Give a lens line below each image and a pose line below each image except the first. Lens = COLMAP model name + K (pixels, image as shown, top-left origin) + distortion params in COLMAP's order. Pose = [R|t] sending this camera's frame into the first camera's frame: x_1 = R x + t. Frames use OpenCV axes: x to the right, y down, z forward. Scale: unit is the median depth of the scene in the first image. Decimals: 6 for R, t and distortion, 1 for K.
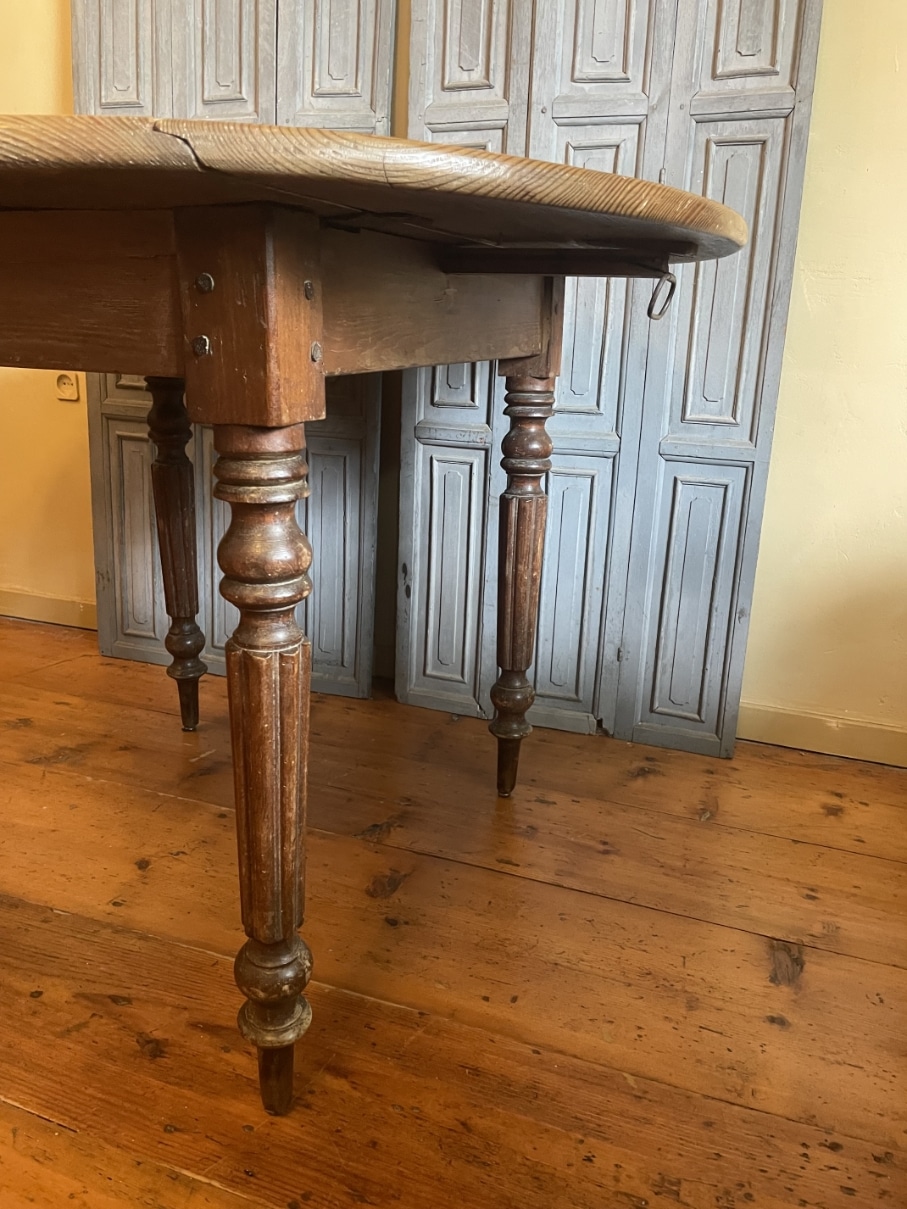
lens RADIAL K [[920.2, 0, 457.2], [0, 920.2, 602.6], [0, 0, 1]] dist [0.082202, -0.118434]
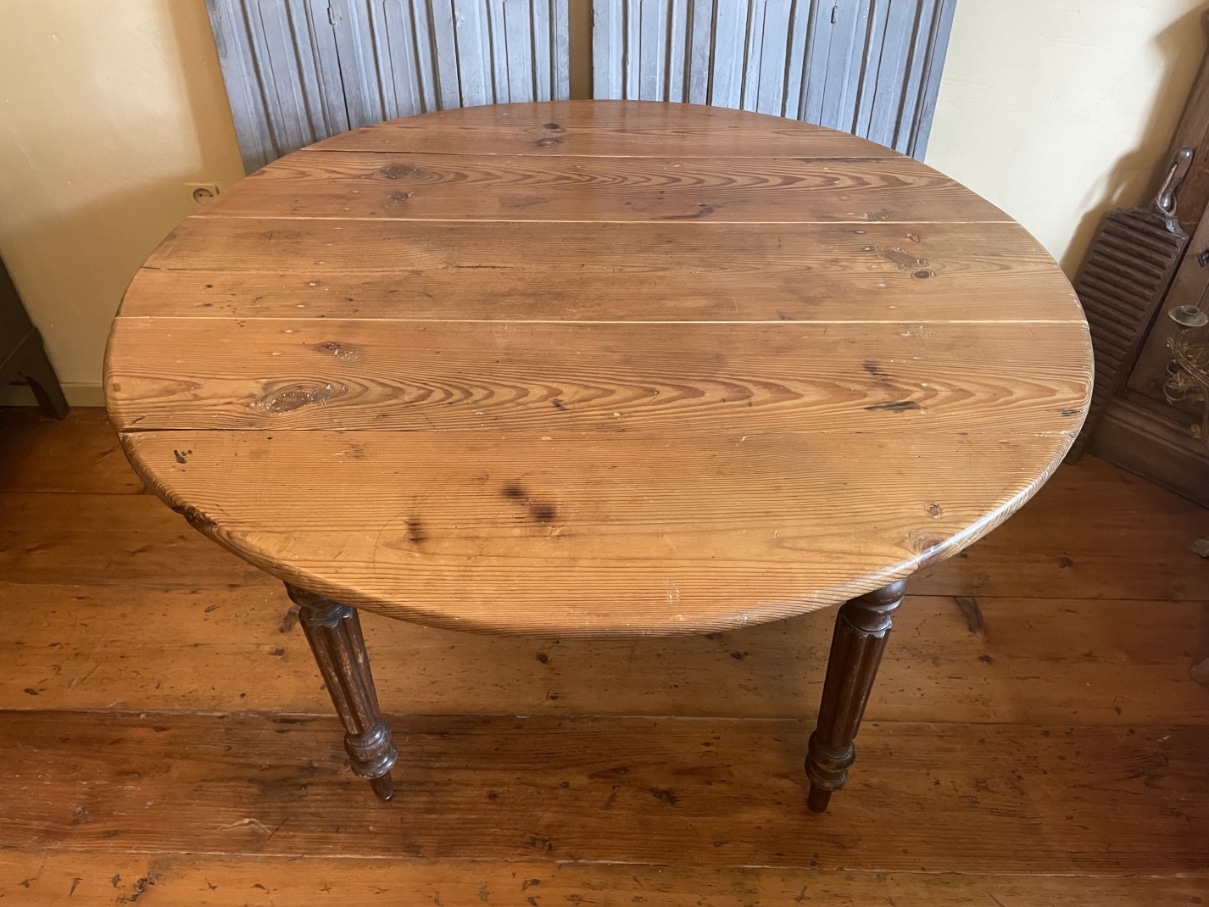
lens RADIAL K [[919.9, 0, 601.7], [0, 919.9, 434.9], [0, 0, 1]] dist [0.082728, -0.121178]
pose [[0.944646, -0.231952, 0.232039, -0.416443], [0.123316, 0.906397, 0.404027, -0.469184], [-0.304035, -0.353048, 0.884828, -0.097479]]
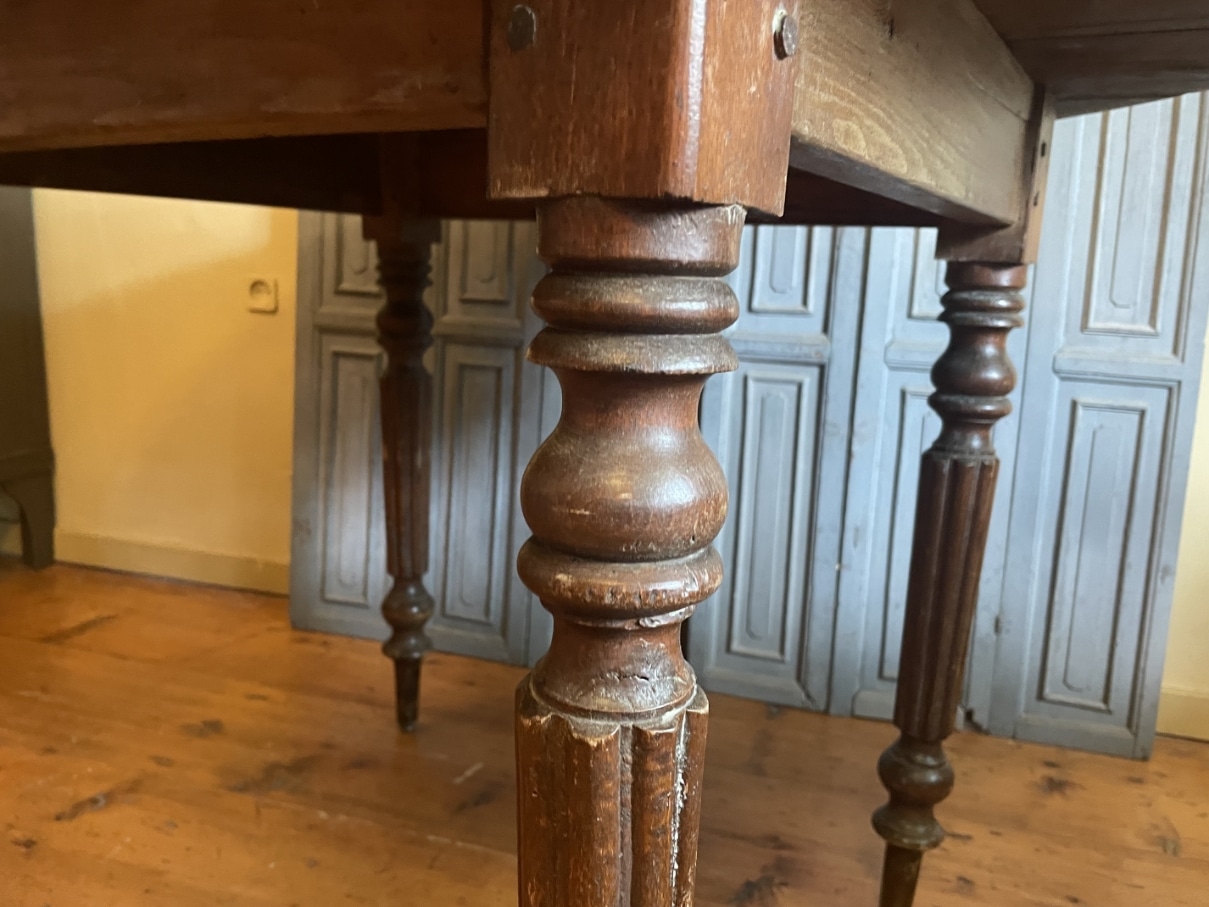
lens RADIAL K [[933.7, 0, 613.8], [0, 933.7, 430.6], [0, 0, 1]] dist [0.077617, -0.129672]
pose [[0.997811, 0.001743, 0.066108, -0.219525], [0.006430, 0.992358, -0.123221, -0.012033], [-0.065817, 0.123377, 0.990175, 0.231525]]
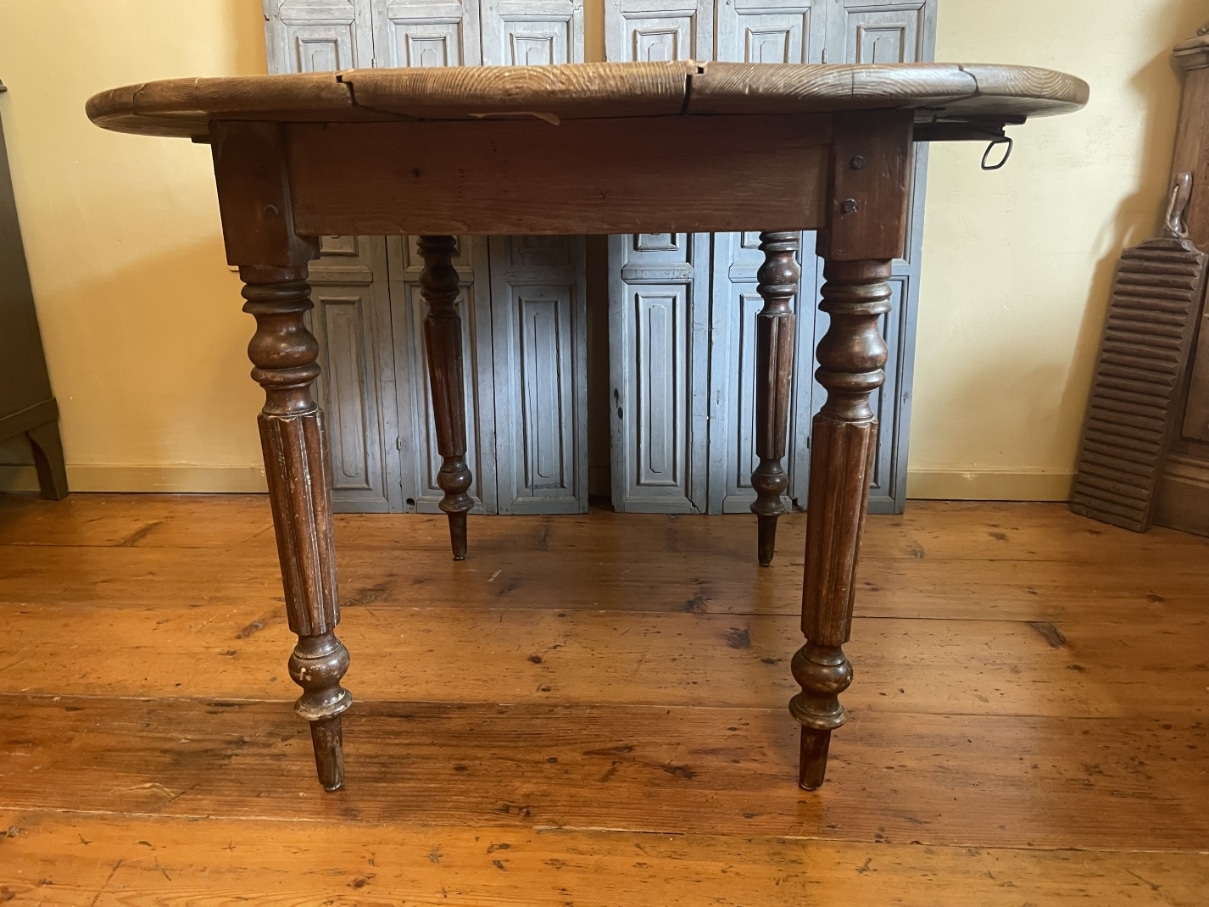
lens RADIAL K [[918.1, 0, 596.1], [0, 918.1, 433.9], [0, 0, 1]] dist [0.082544, -0.116029]
pose [[0.958395, -0.119453, 0.259250, -0.444965], [0.123086, 0.992394, 0.002238, 0.008249], [-0.257546, 0.029766, 0.965808, -0.111663]]
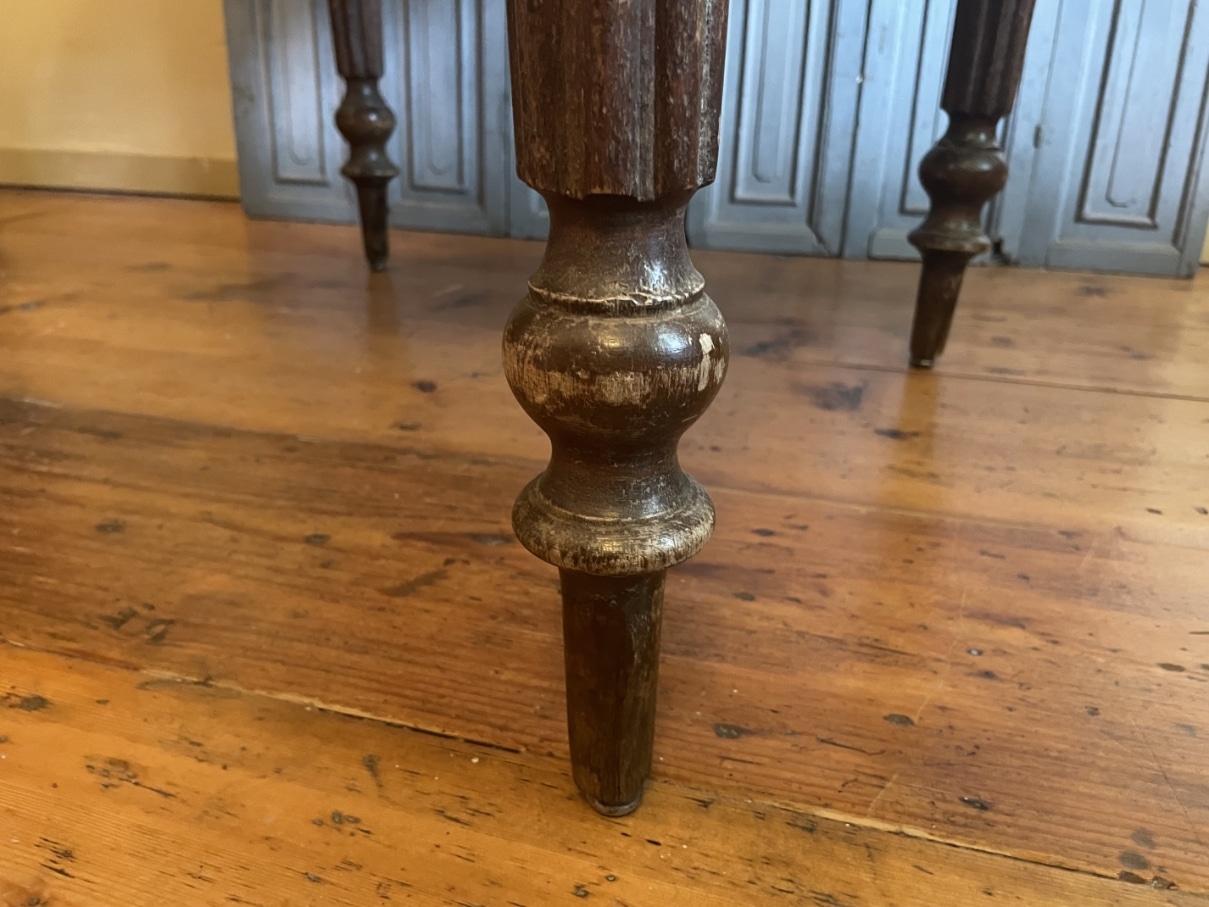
lens RADIAL K [[935.8, 0, 611.9], [0, 935.8, 437.8], [0, 0, 1]] dist [0.082378, -0.139389]
pose [[0.996204, -0.043201, 0.075573, -0.223432], [0.035605, 0.994438, 0.099125, 0.217933], [-0.079435, -0.096058, 0.992201, 0.330291]]
